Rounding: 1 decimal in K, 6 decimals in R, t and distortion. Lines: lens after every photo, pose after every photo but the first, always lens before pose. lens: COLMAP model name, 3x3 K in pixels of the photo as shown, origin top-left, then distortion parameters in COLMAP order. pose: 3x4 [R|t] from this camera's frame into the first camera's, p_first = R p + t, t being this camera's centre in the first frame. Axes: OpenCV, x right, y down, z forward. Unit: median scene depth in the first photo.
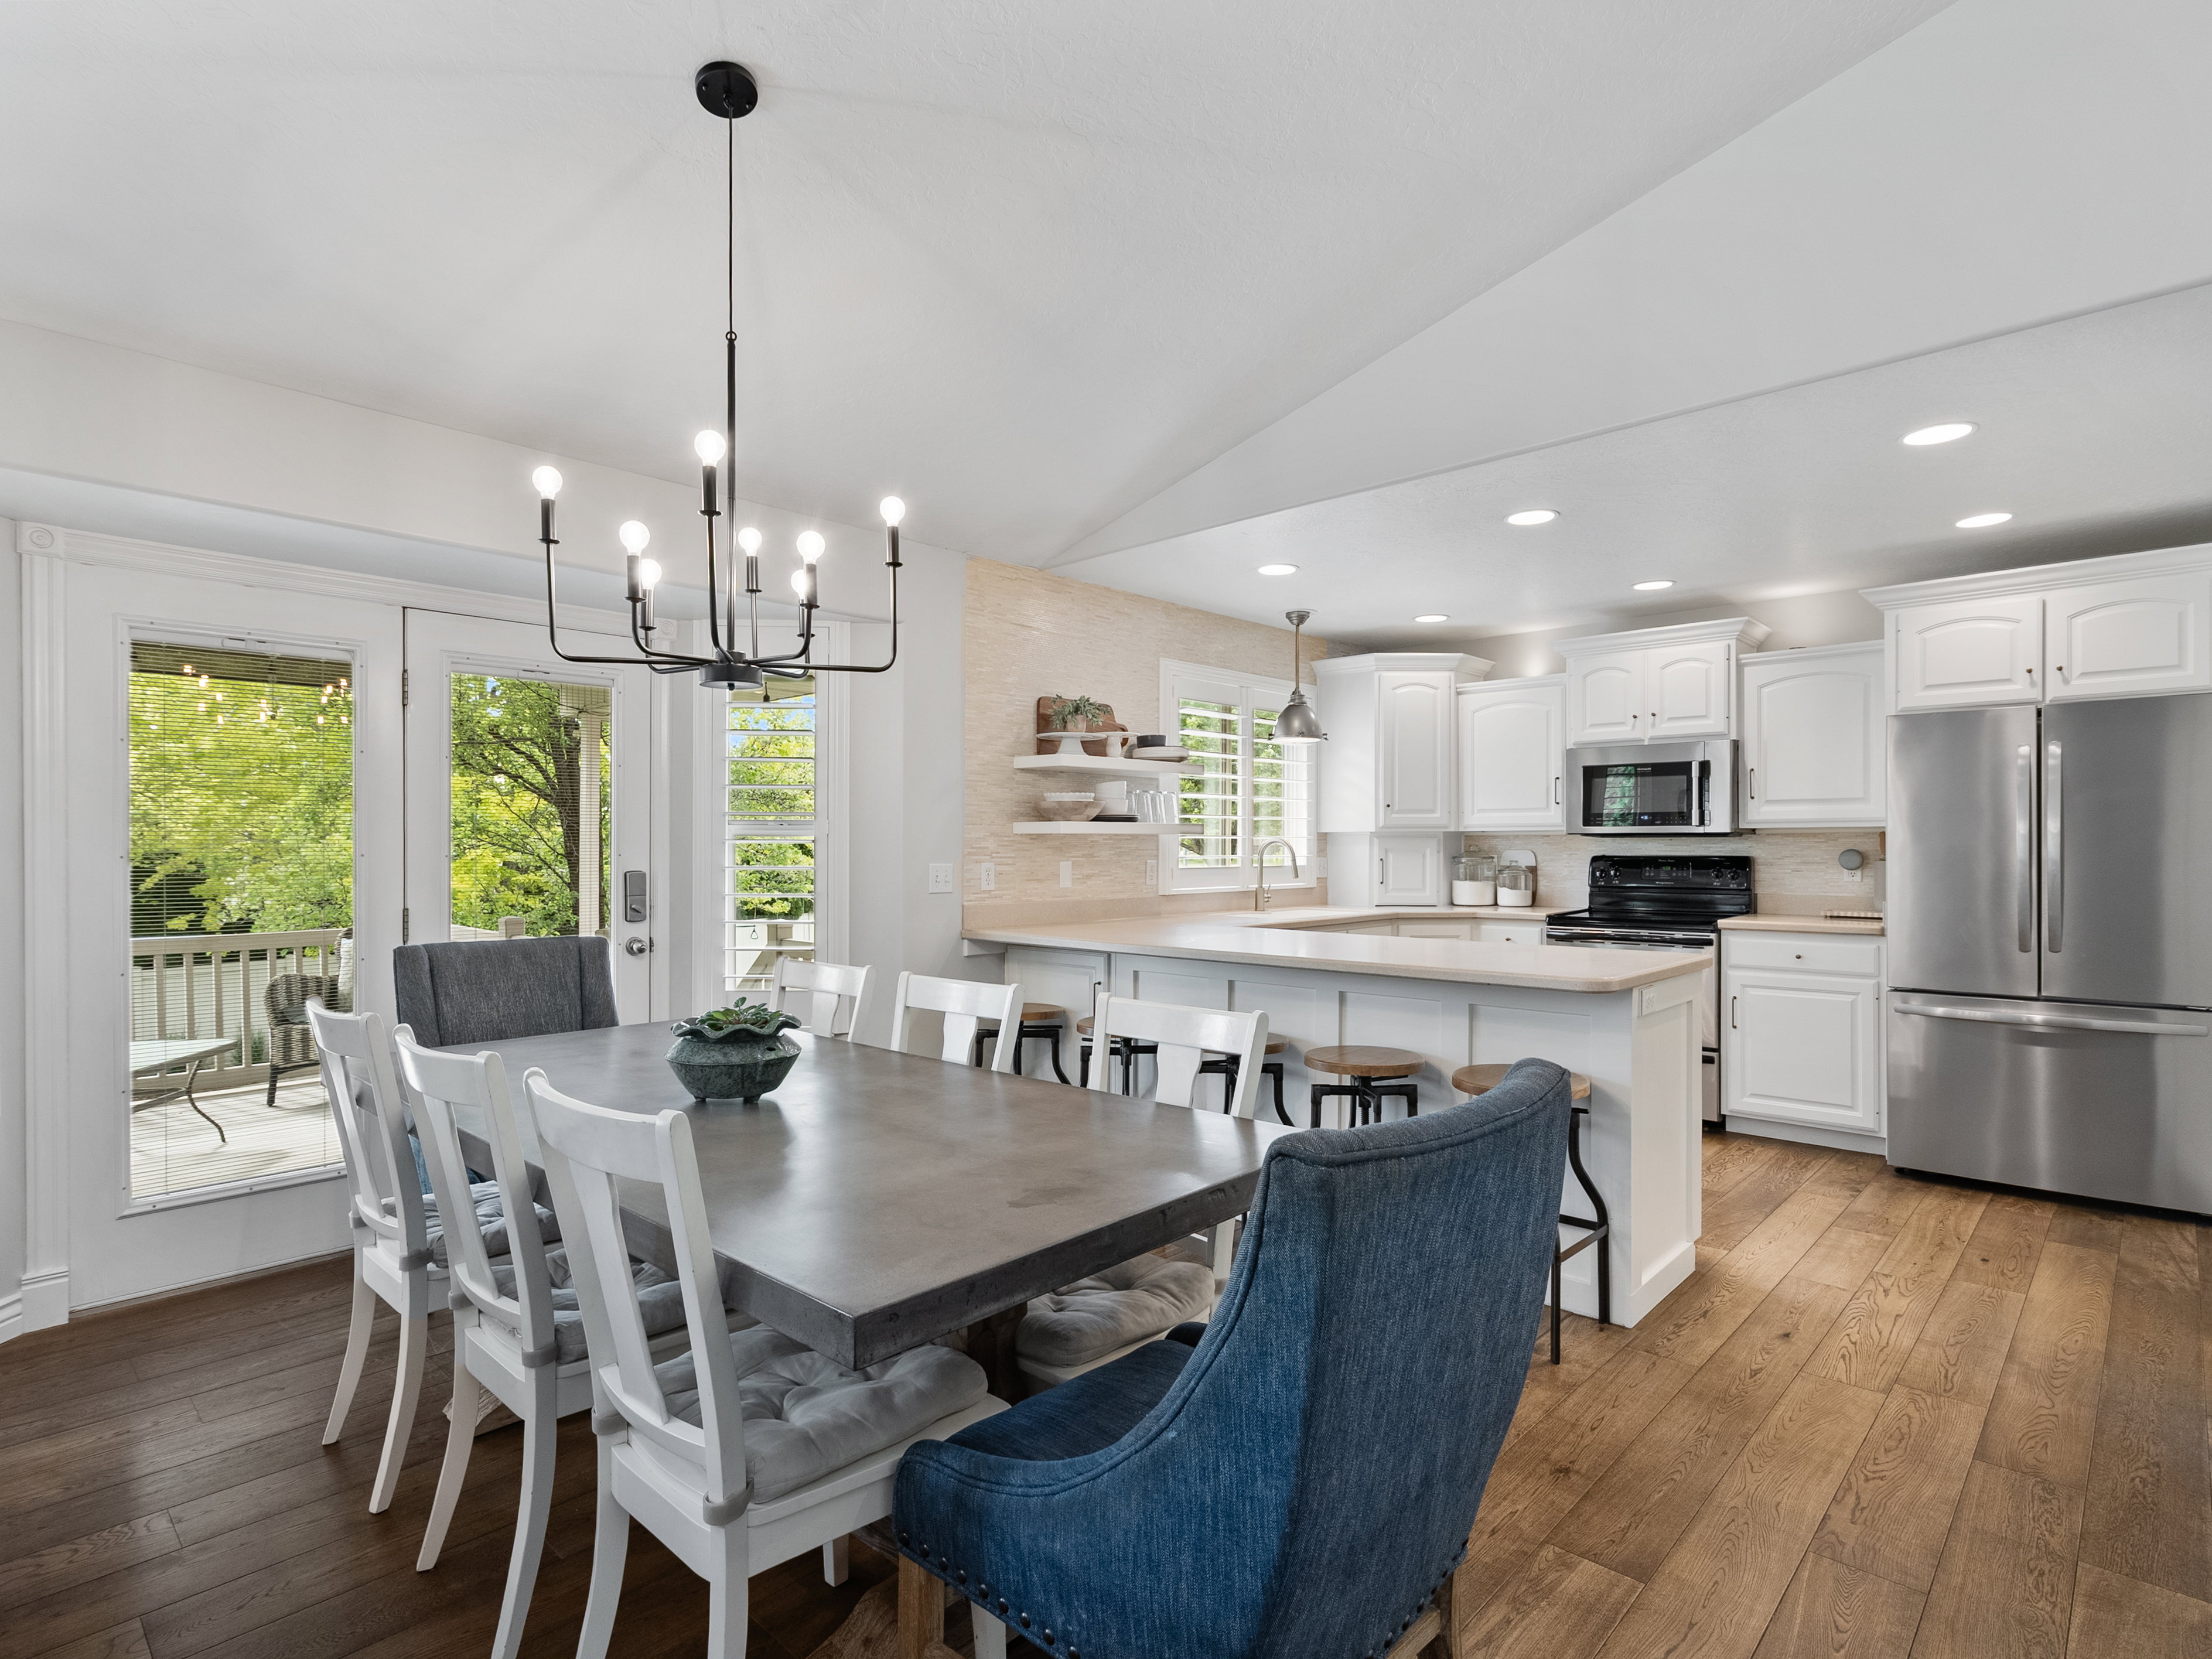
lens RADIAL K [[1126.5, 0, 1111.0], [0, 1126.5, 842.1], [0, 0, 1]] dist [-0.000077, 0.003621]
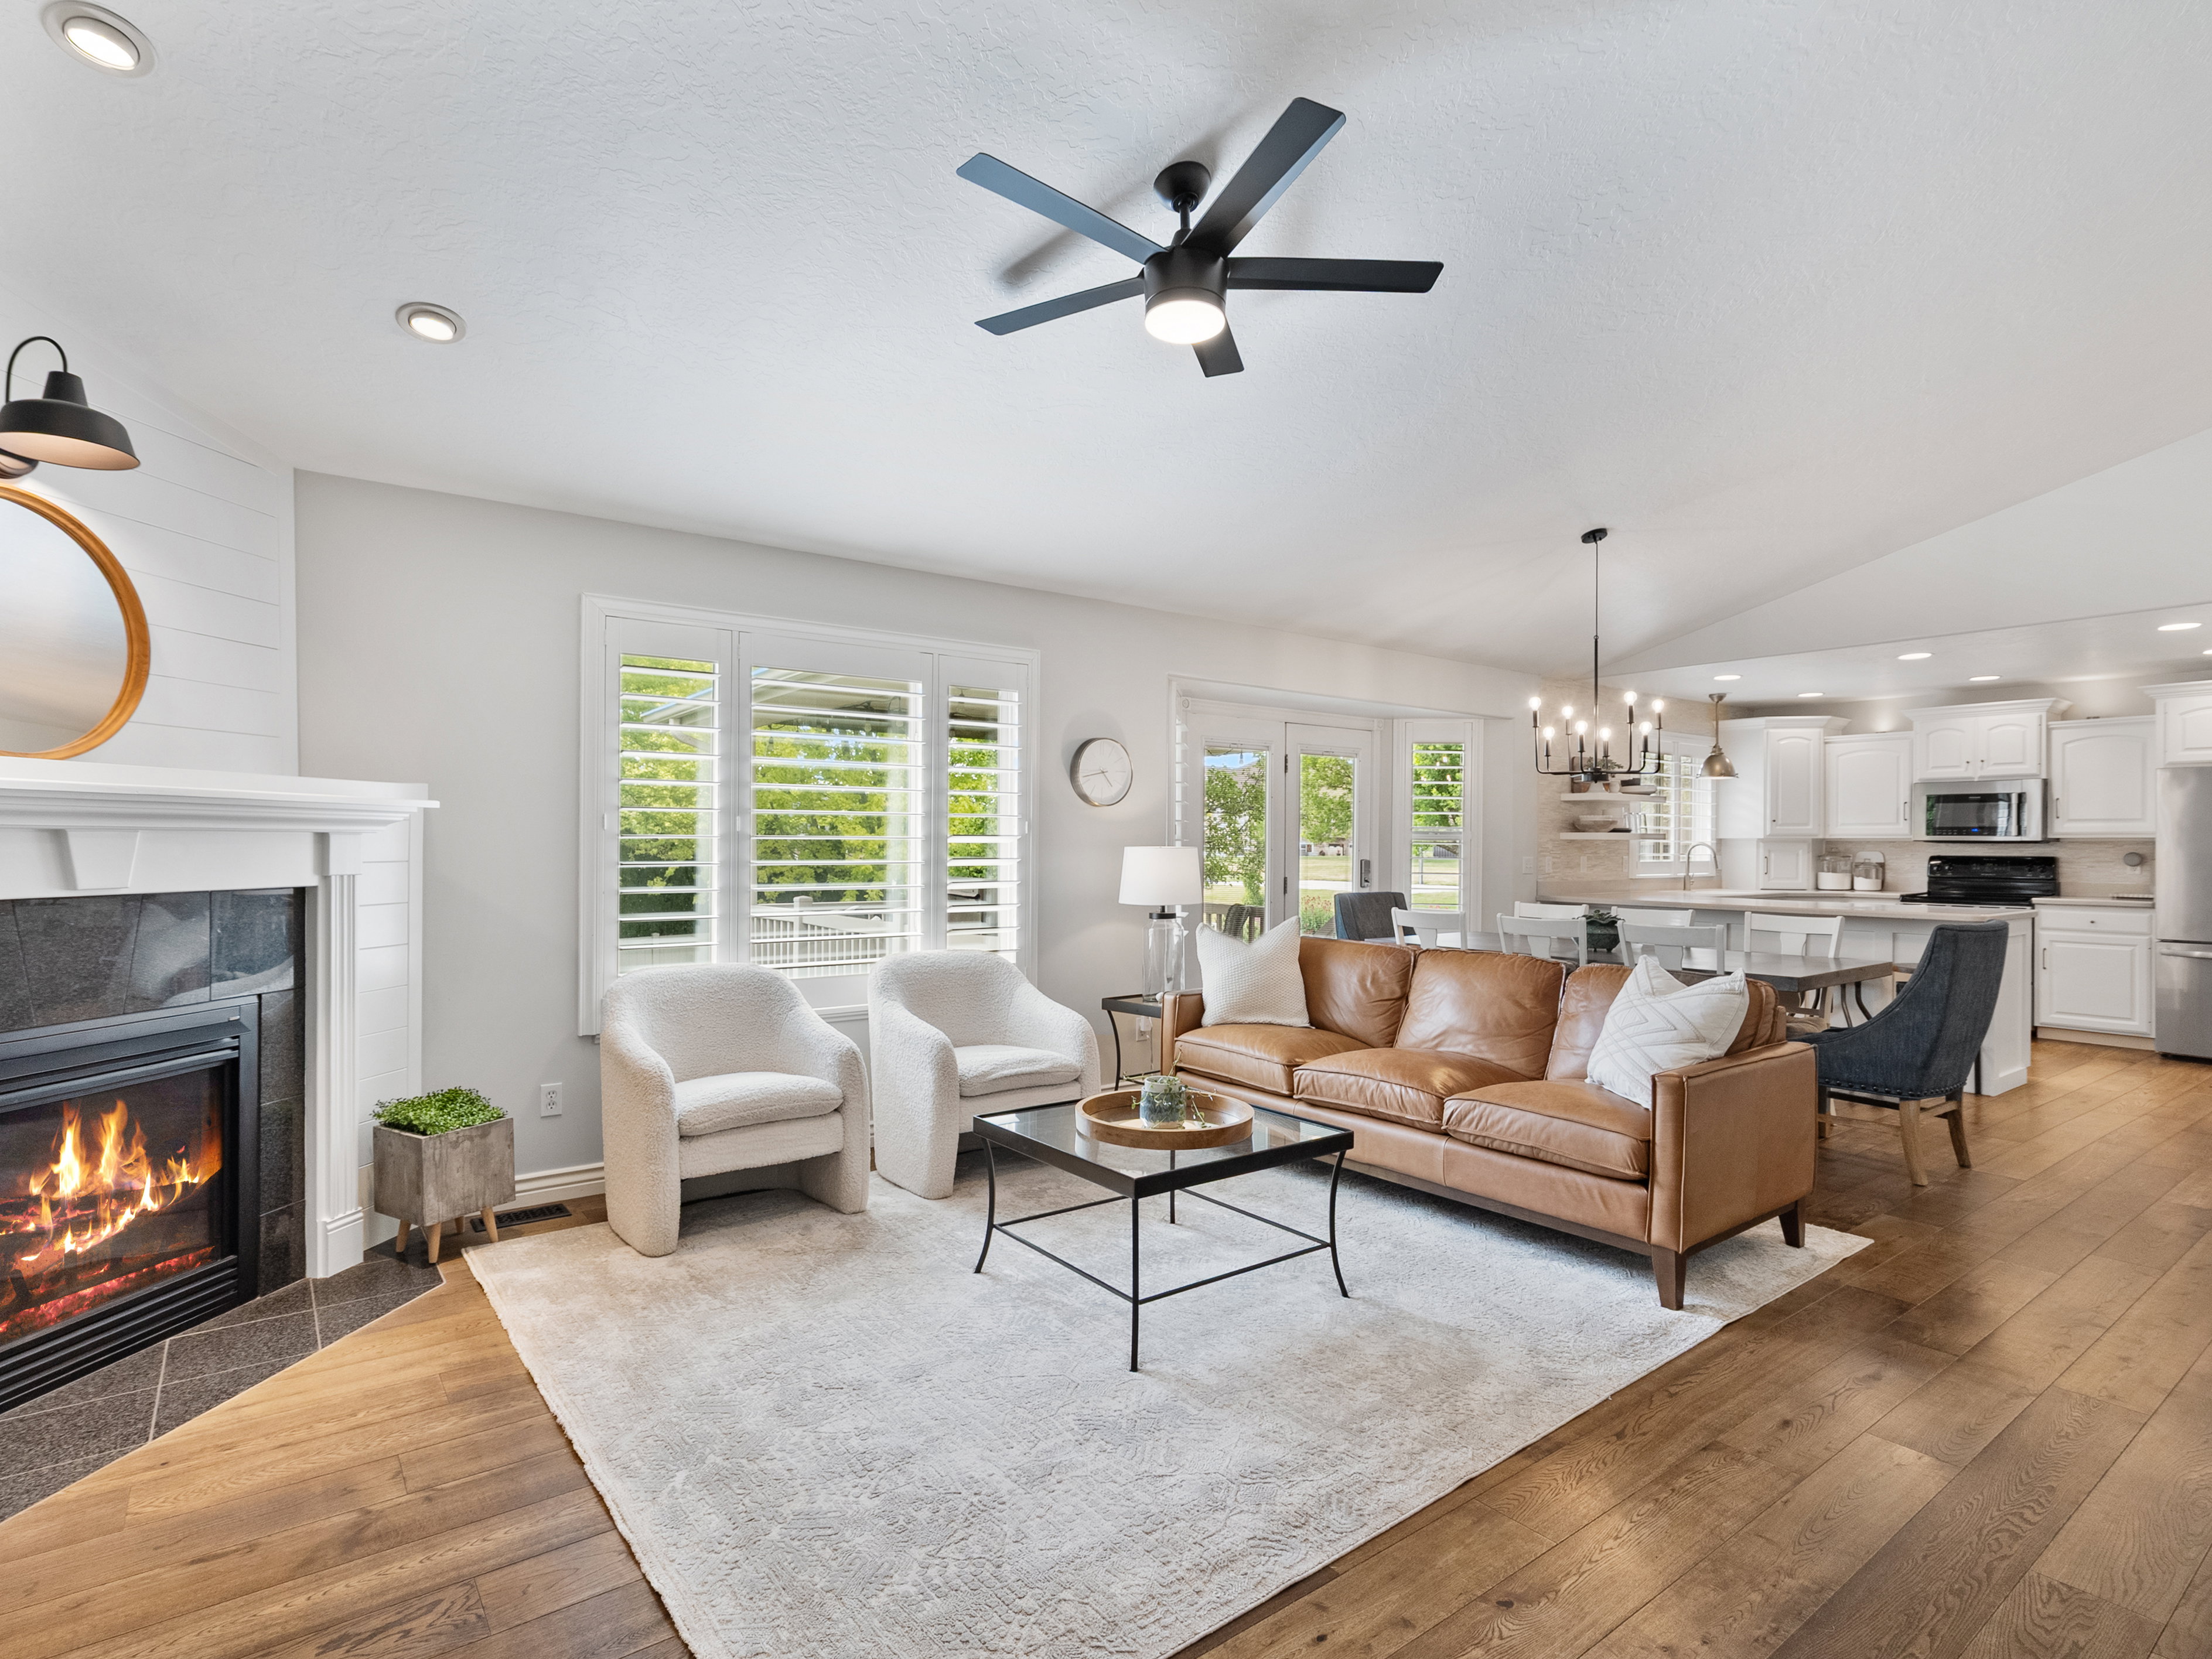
lens RADIAL K [[1126.5, 0, 1106.2], [0, 1126.5, 841.1], [0, 0, 1]] dist [-0.000077, 0.003621]
pose [[0.985608, 0.004918, -0.168978, -0.440758], [-0.004902, 0.999988, 0.000512, -0.002661], [0.168978, 0.000323, 0.985620, -0.720418]]
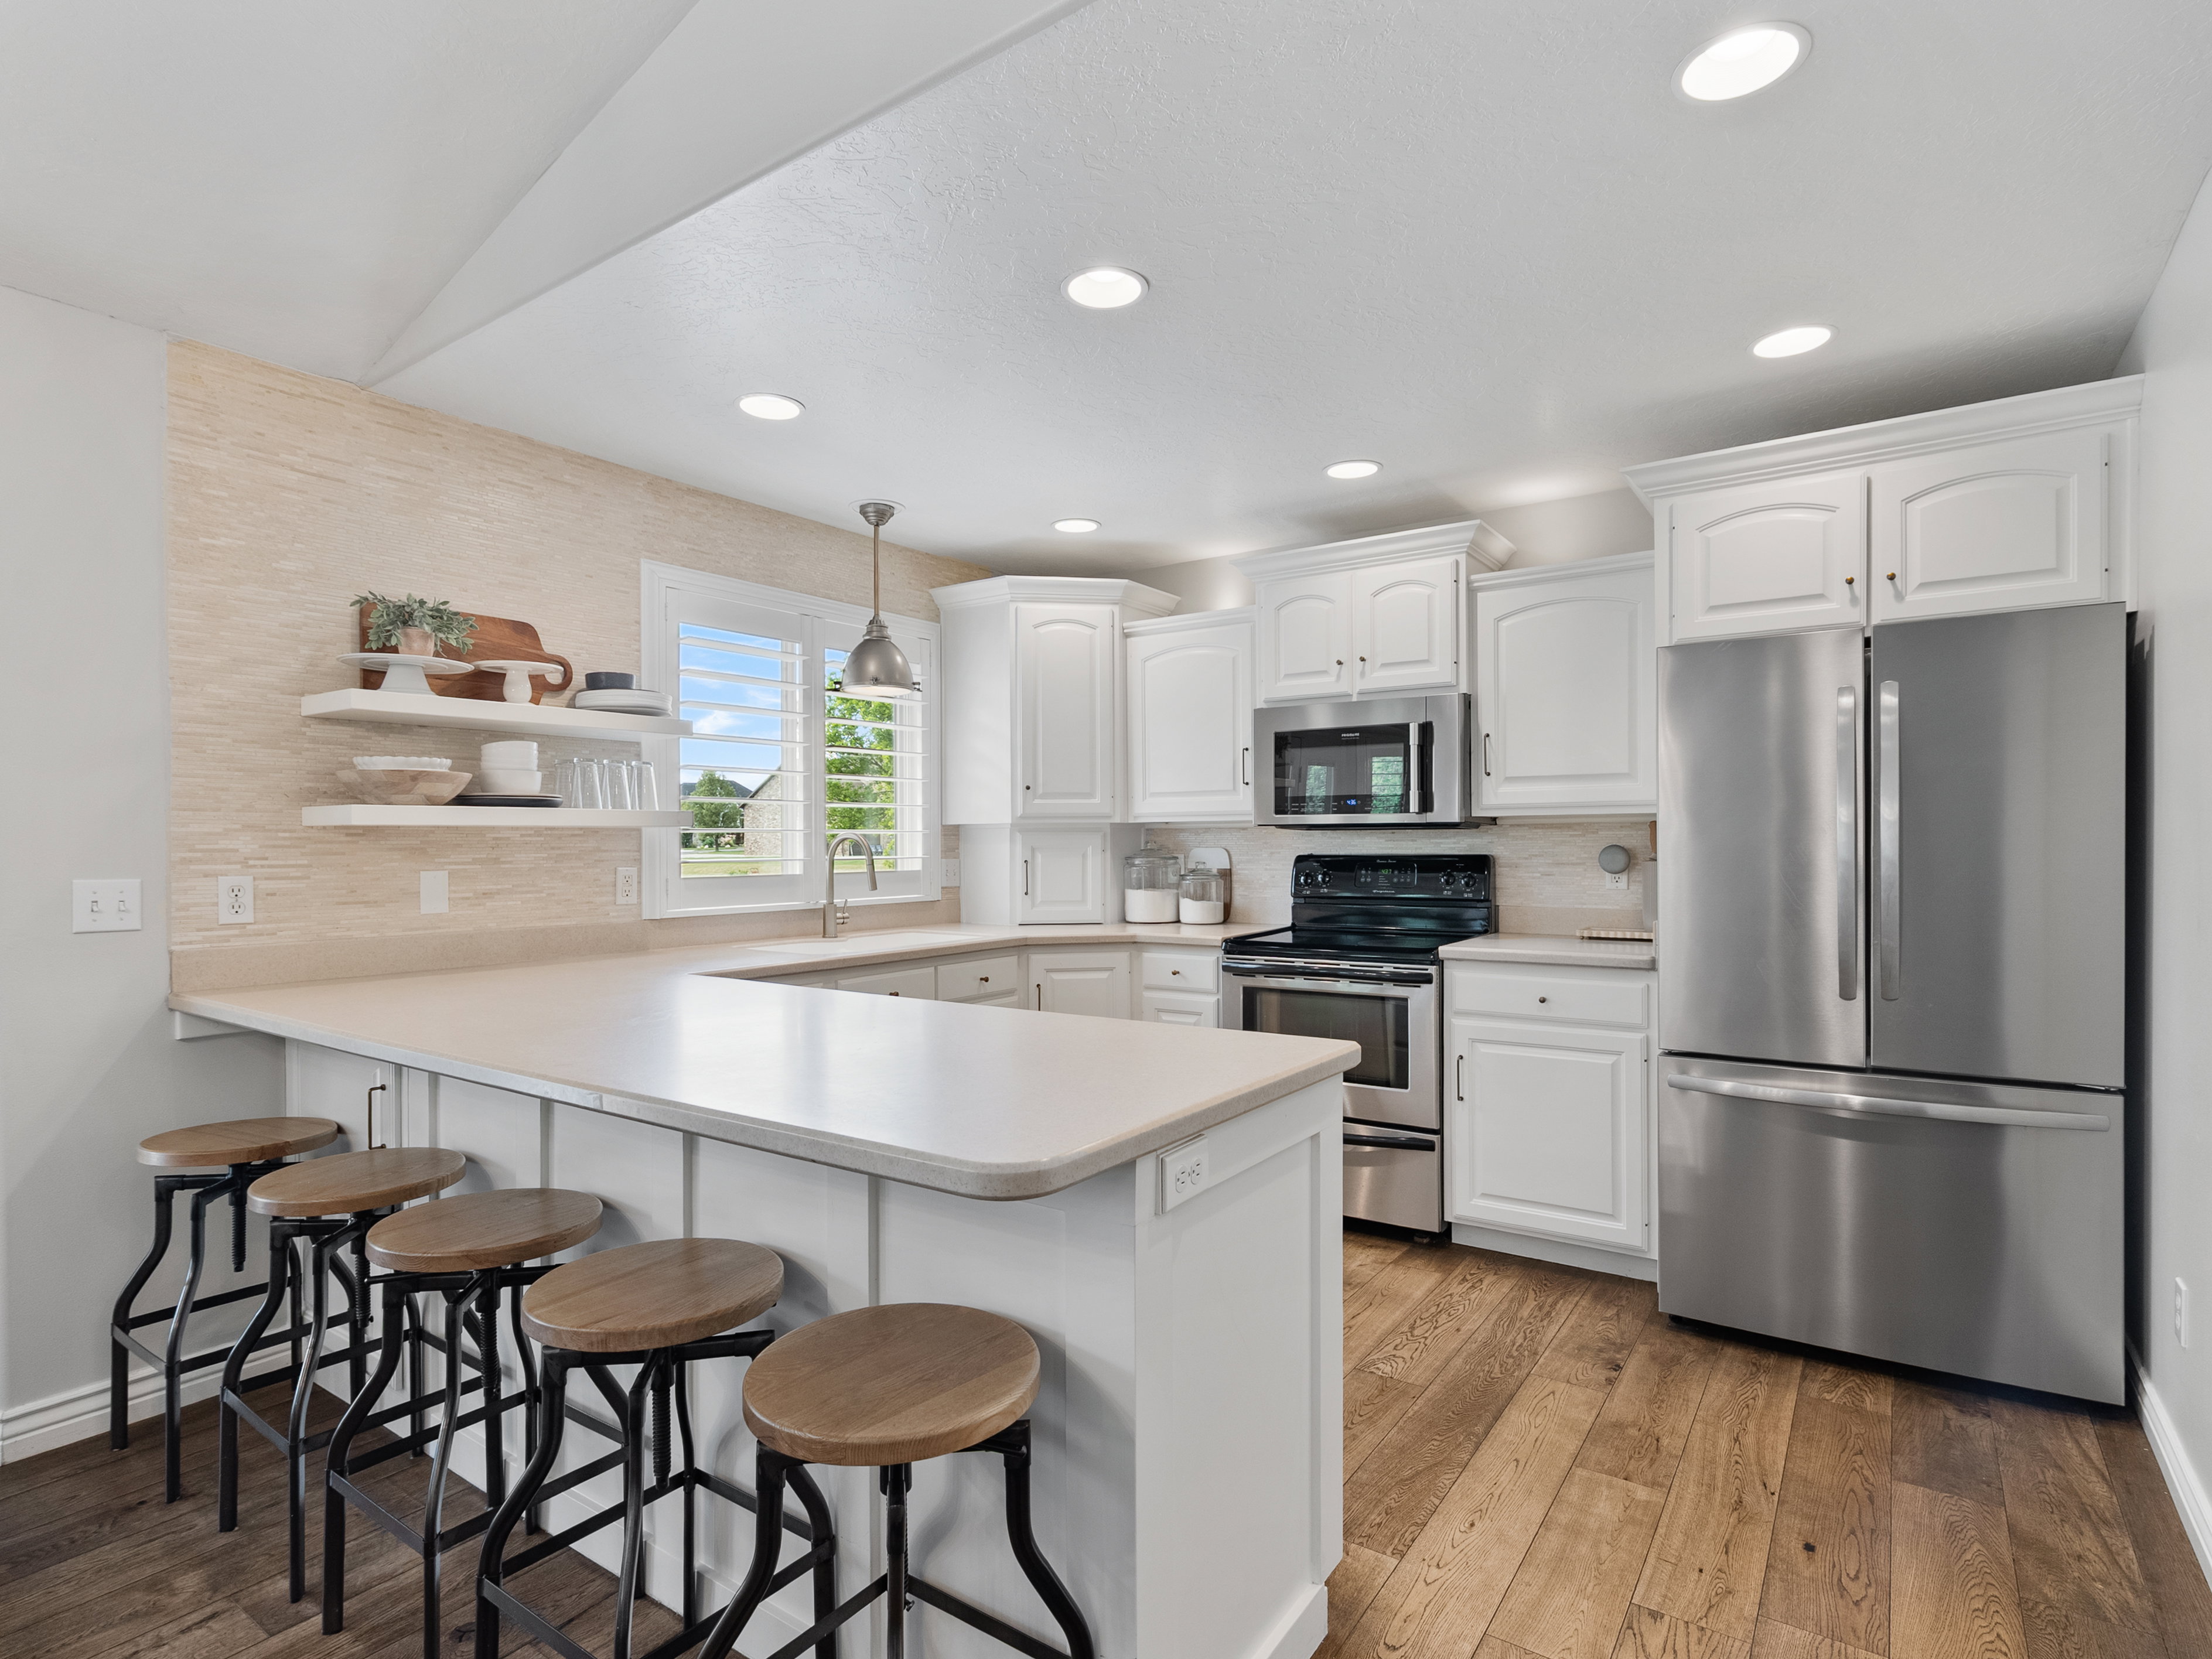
lens RADIAL K [[1126.5, 0, 1104.7], [0, 1126.5, 842.6], [0, 0, 1]] dist [-0.000077, 0.003621]
pose [[0.989988, -0.004461, 0.141079, 0.233173], [0.003915, 0.999984, 0.004150, 0.000383], [-0.141095, -0.003556, 0.989990, 0.333071]]
